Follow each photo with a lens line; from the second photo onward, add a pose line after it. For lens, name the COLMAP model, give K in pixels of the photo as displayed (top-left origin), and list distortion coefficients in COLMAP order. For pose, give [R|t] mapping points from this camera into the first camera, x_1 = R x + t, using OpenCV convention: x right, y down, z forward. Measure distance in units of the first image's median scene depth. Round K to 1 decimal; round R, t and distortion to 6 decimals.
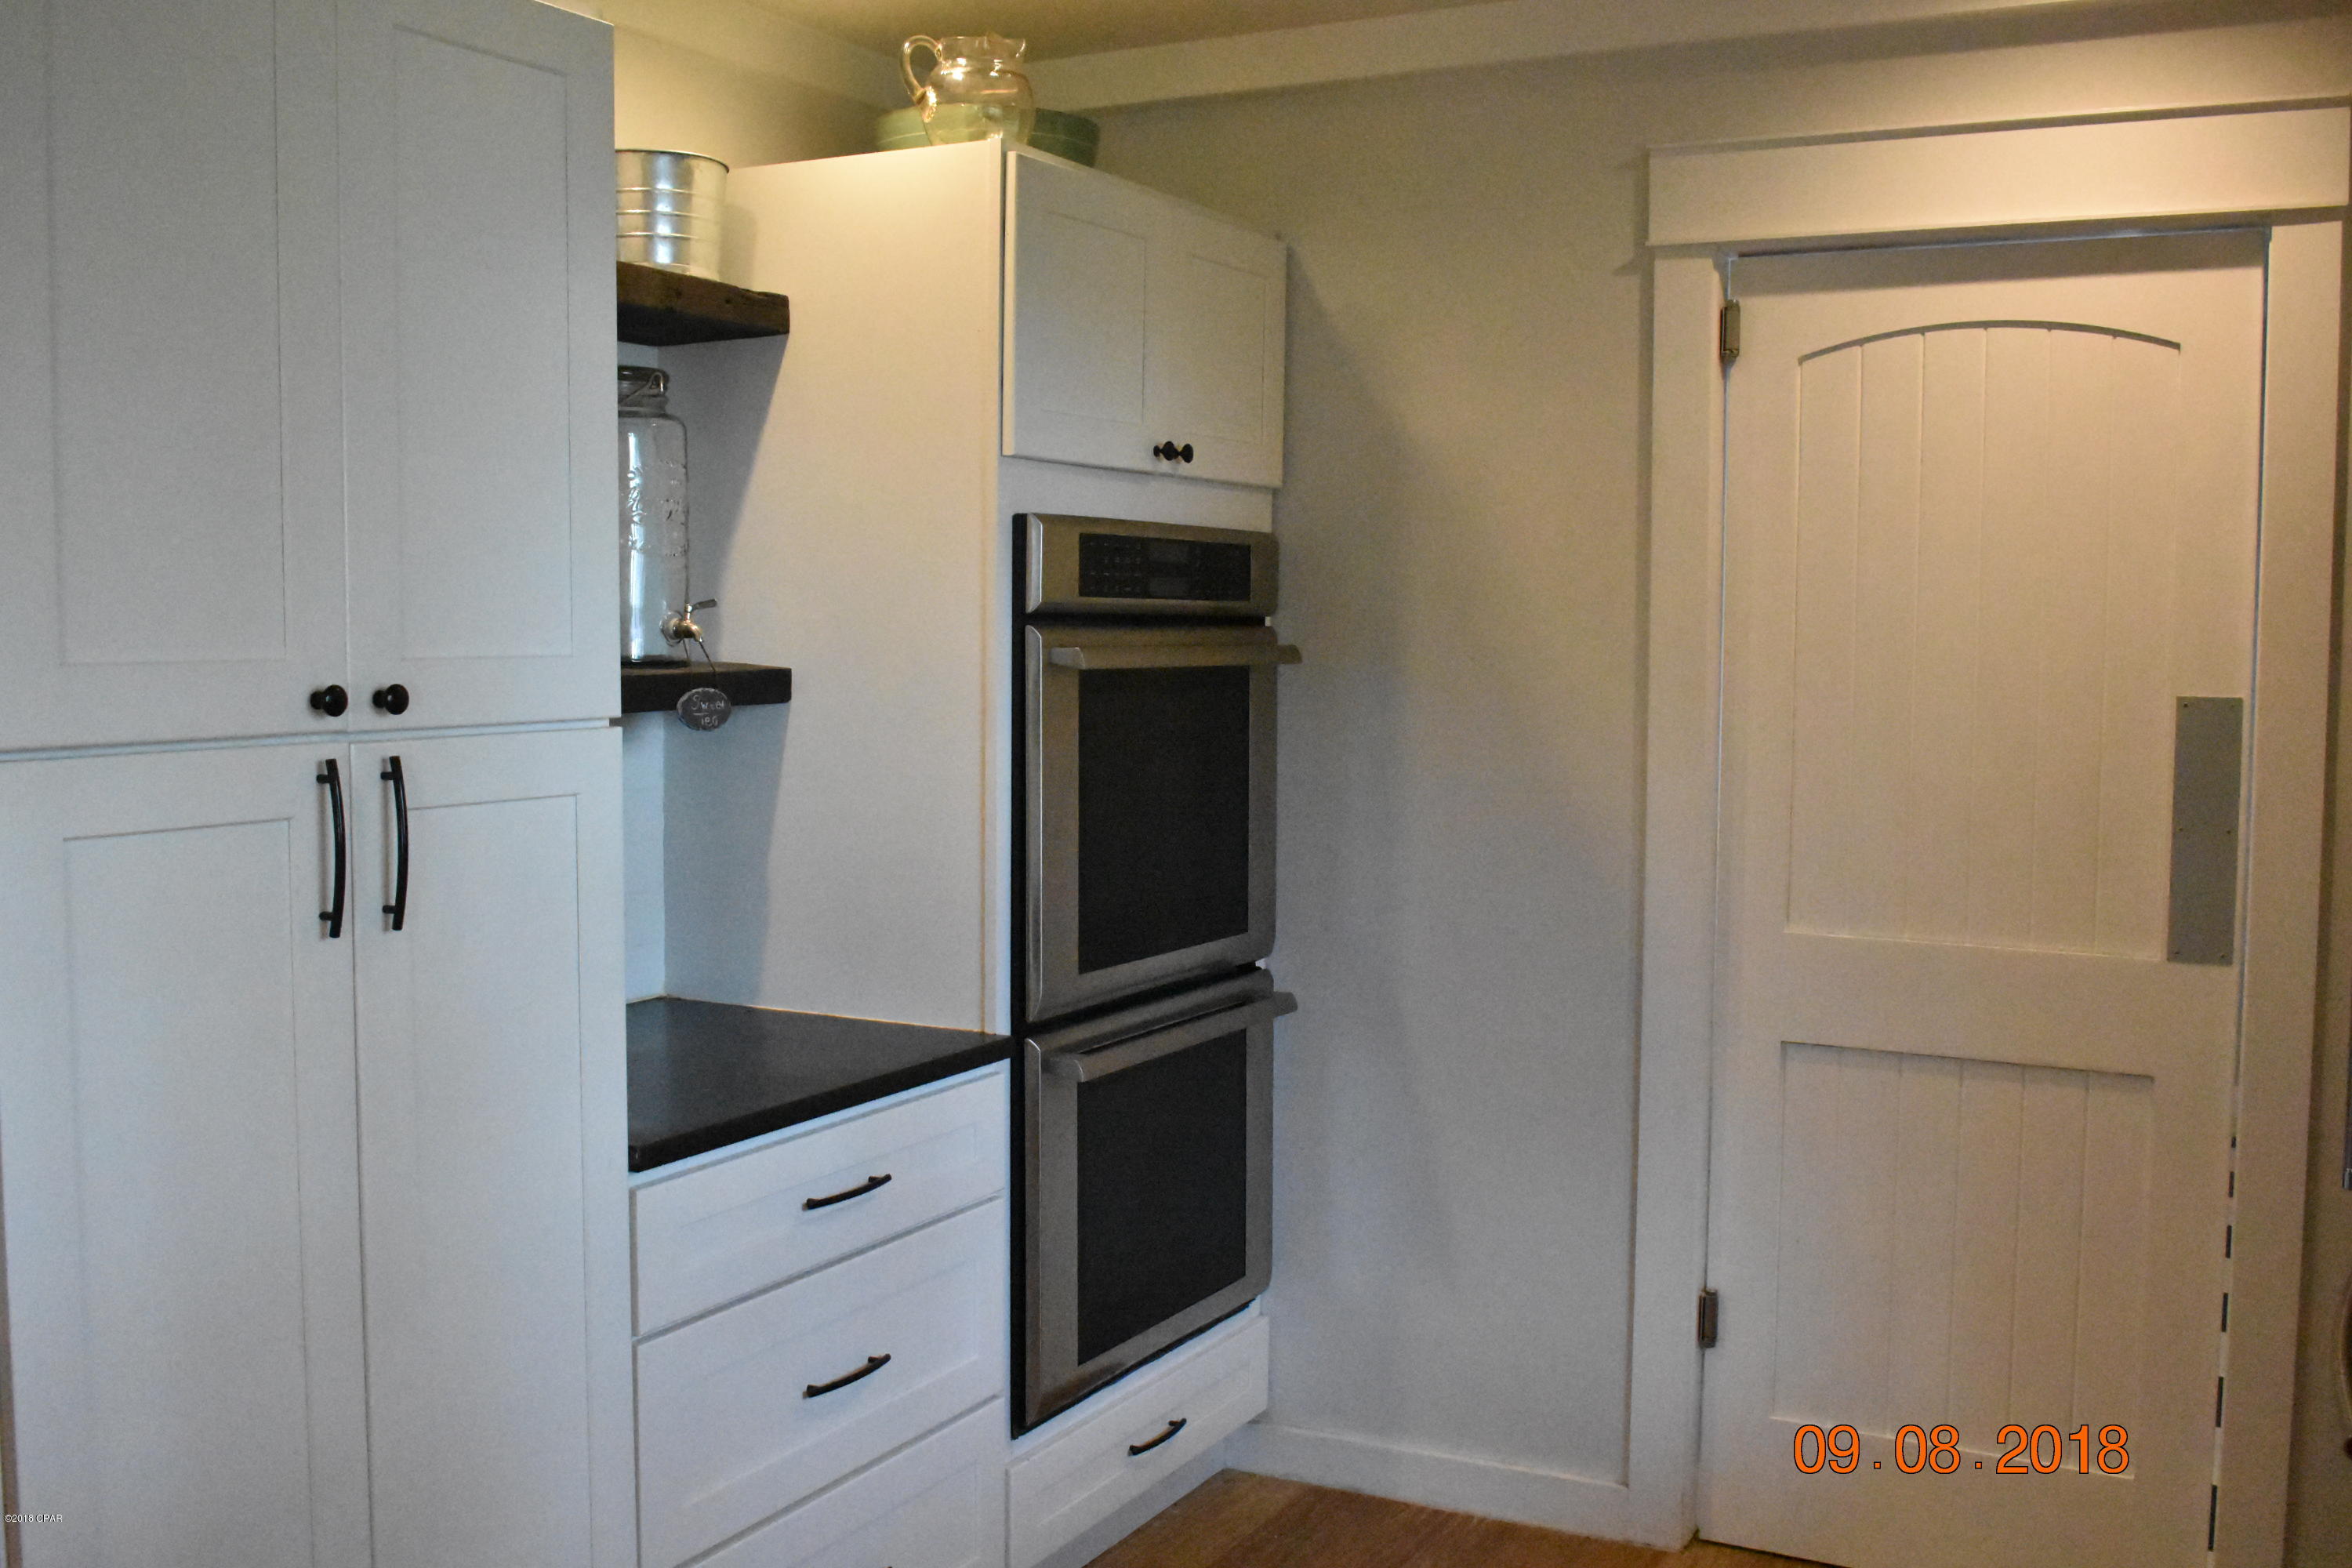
lens RADIAL K [[2281.1, 0, 1176.0], [0, 2281.1, 784.0], [0, 0, 1]] dist [-0.075490, 0.000707]
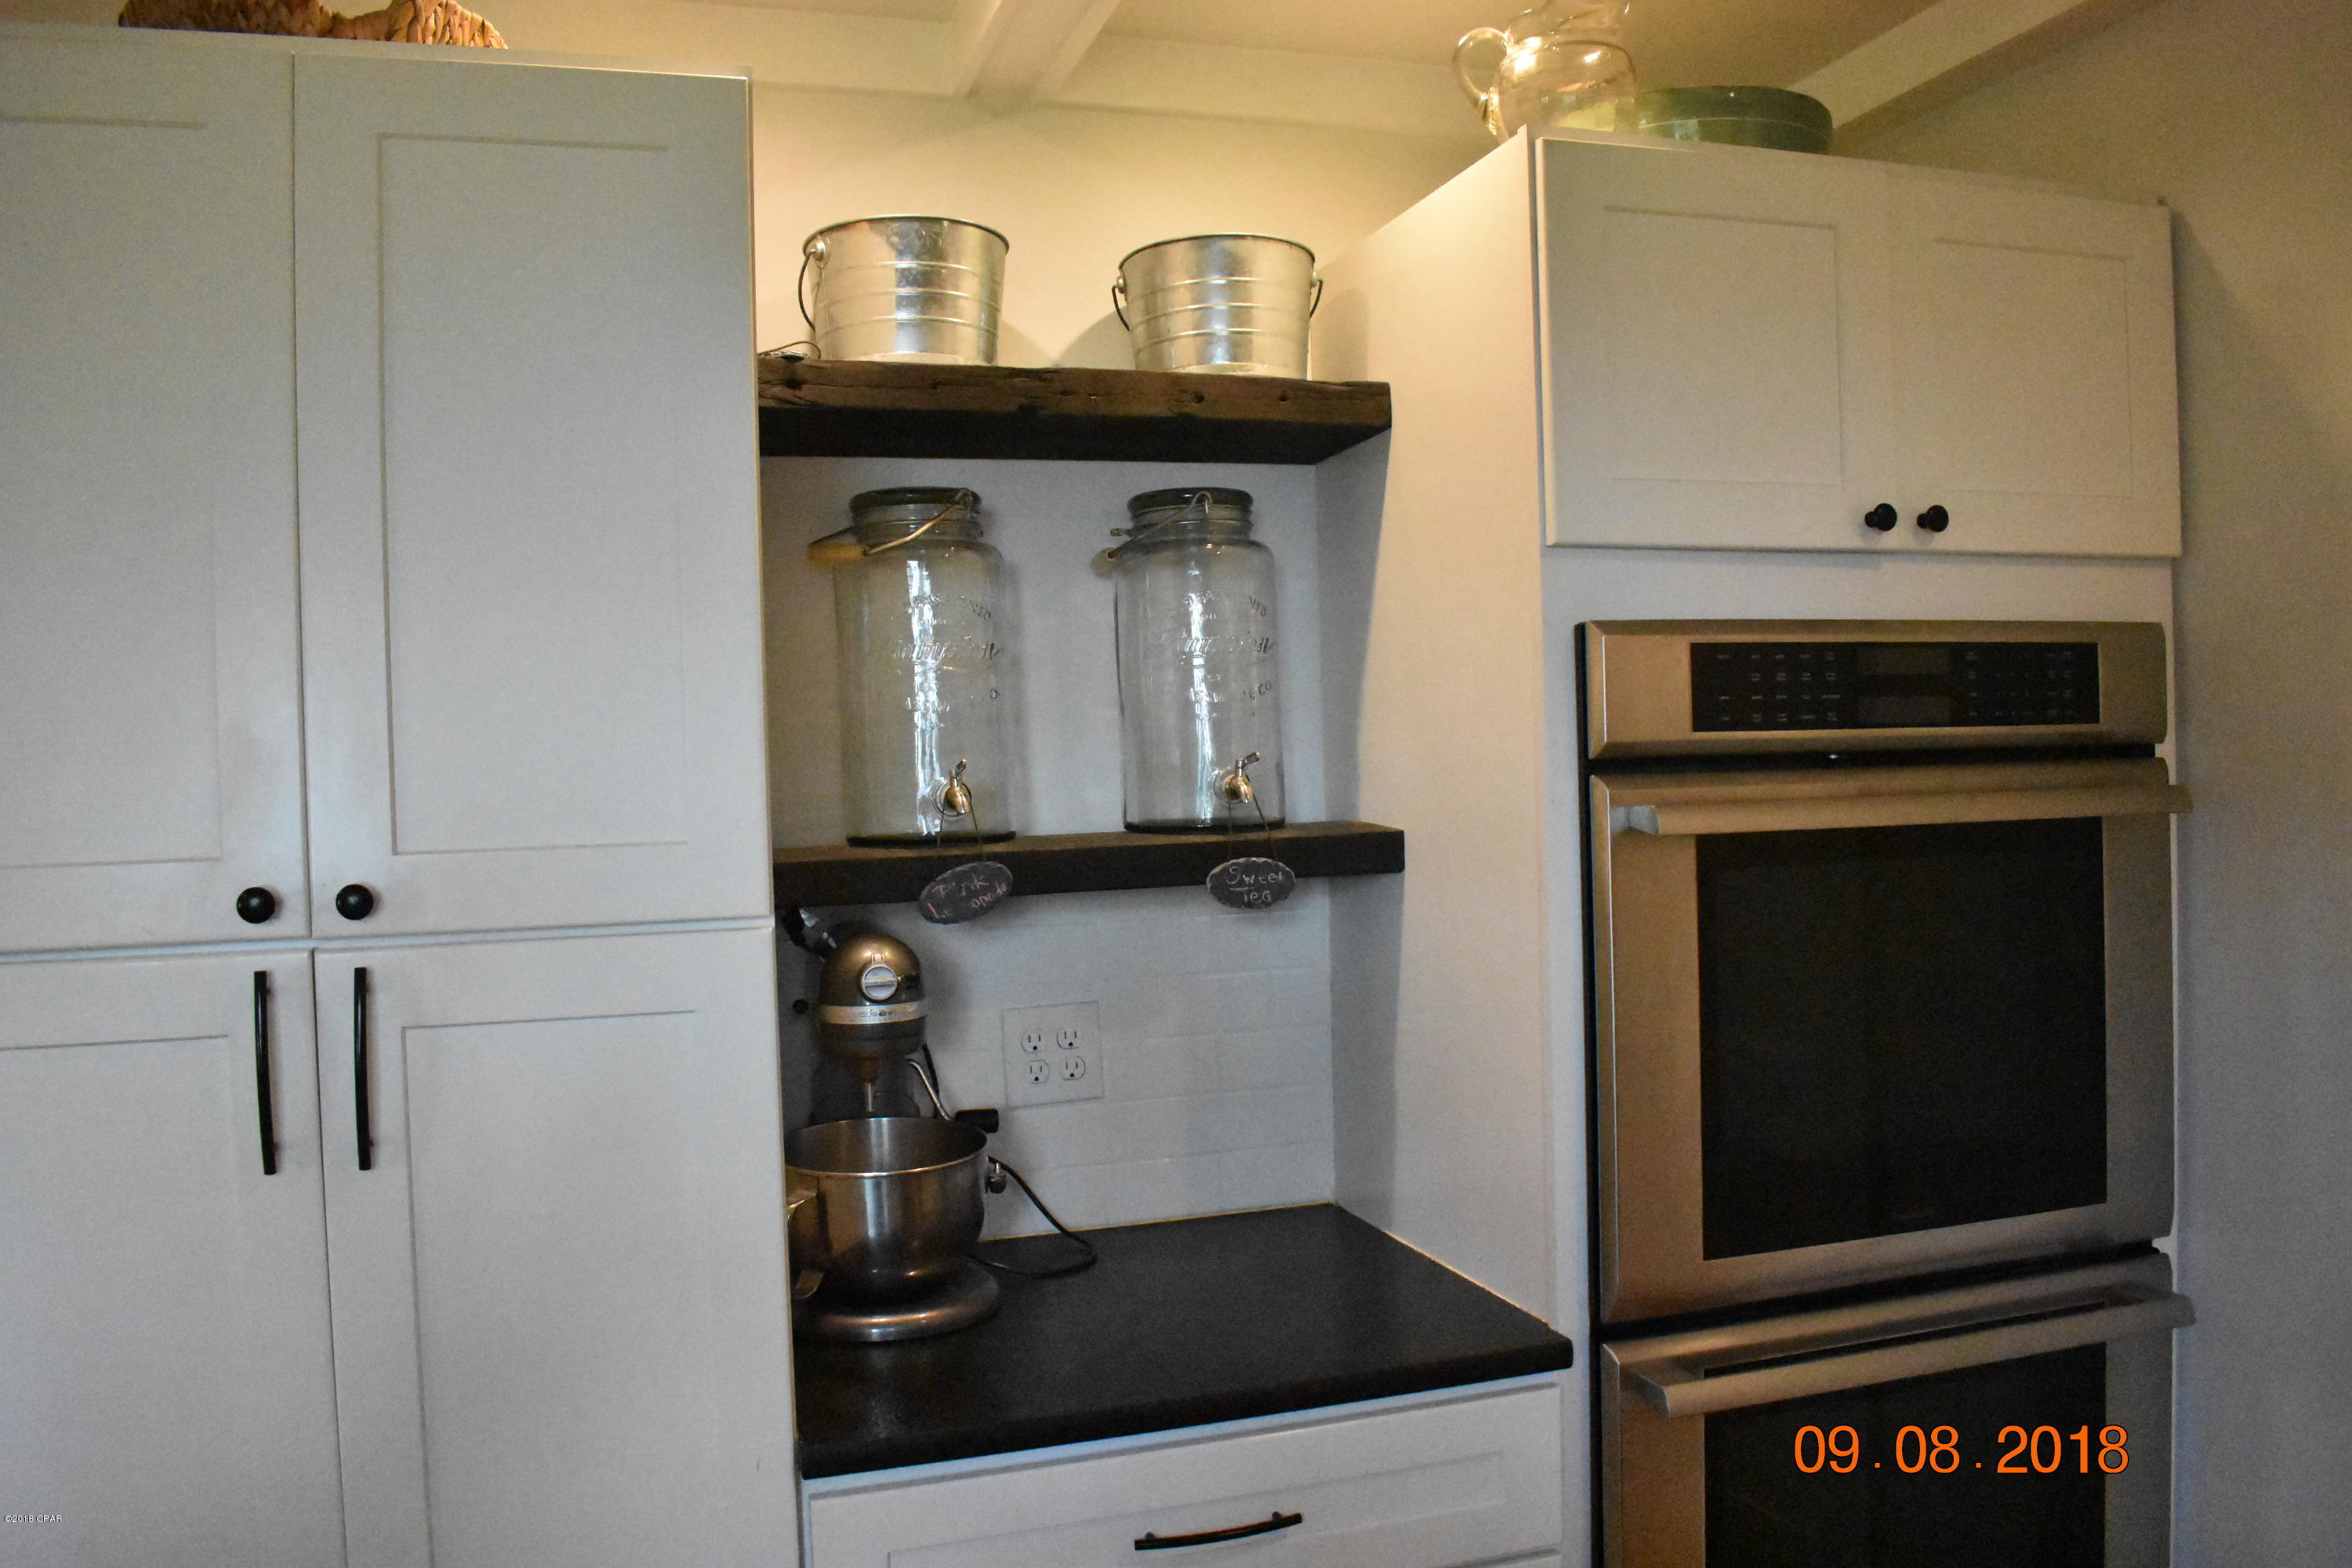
lens RADIAL K [[1831.8, 0, 1176.0], [0, 1831.8, 784.0], [0, 0, 1]] dist [-0.092218, 0.010281]
pose [[0.719495, -0.018150, -0.694260, 0.240136], [-0.016868, 0.998907, -0.043595, -0.039070], [0.694293, 0.043077, 0.718403, 0.487029]]
